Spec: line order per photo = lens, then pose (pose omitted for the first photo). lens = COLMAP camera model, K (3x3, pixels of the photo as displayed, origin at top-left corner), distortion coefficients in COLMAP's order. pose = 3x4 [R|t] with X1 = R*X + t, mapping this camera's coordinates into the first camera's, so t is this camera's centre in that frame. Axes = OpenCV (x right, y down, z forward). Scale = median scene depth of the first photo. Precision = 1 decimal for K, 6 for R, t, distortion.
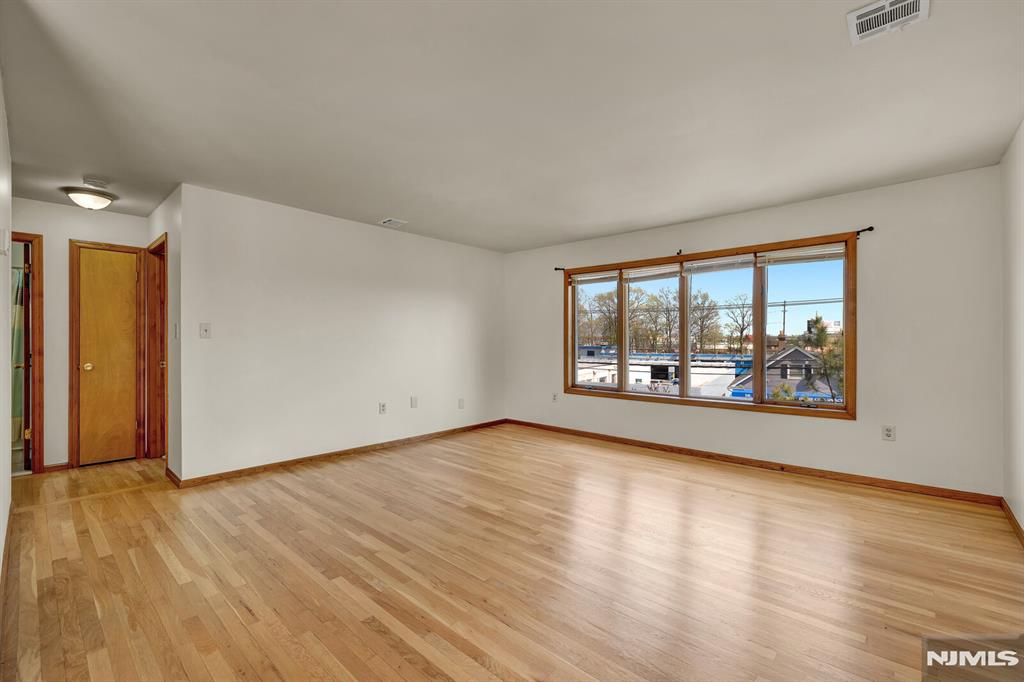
lens RADIAL K [[438.8, 0, 511.4], [0, 438.8, 341.8], [0, 0, 1]] dist [-0.004609, 0.001552]
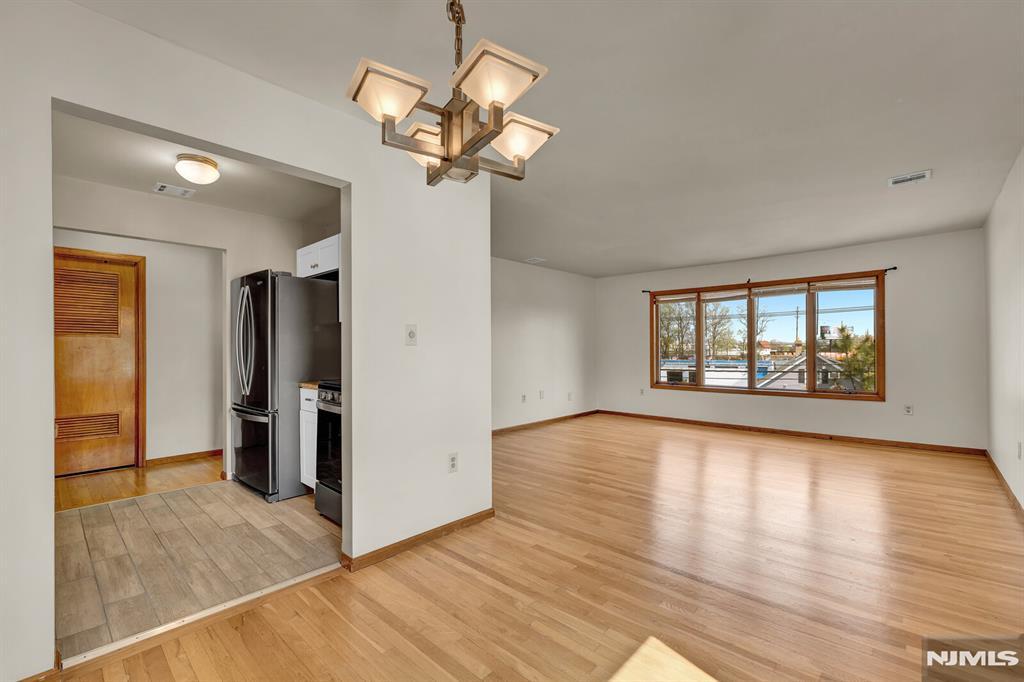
lens RADIAL K [[438.8, 0, 512.2], [0, 438.8, 347.9], [0, 0, 1]] dist [-0.004609, 0.001552]
pose [[0.999829, -0.005318, -0.017707, -0.322544], [0.005271, 0.999983, -0.002665, 0.001027], [0.017721, 0.002571, 0.999840, -0.359700]]
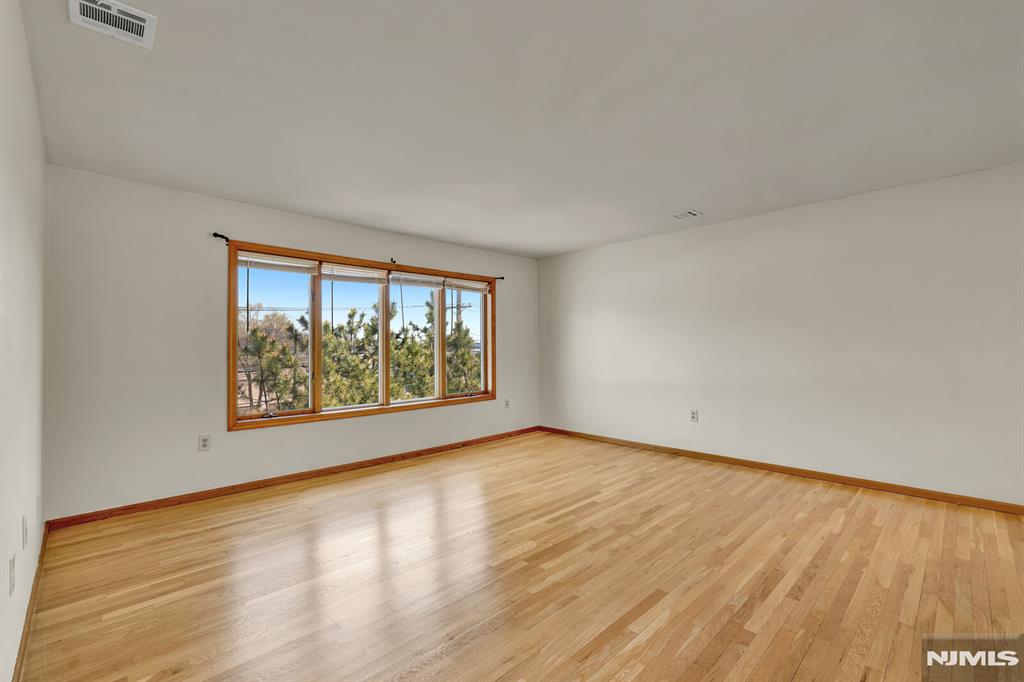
lens RADIAL K [[438.8, 0, 515.7], [0, 438.8, 342.9], [0, 0, 1]] dist [-0.004609, 0.001552]
pose [[0.060006, 0.009144, 0.998156, -0.607960], [0.008007, 0.999921, -0.009641, -0.003787], [-0.998166, 0.008571, 0.059928, 0.666393]]
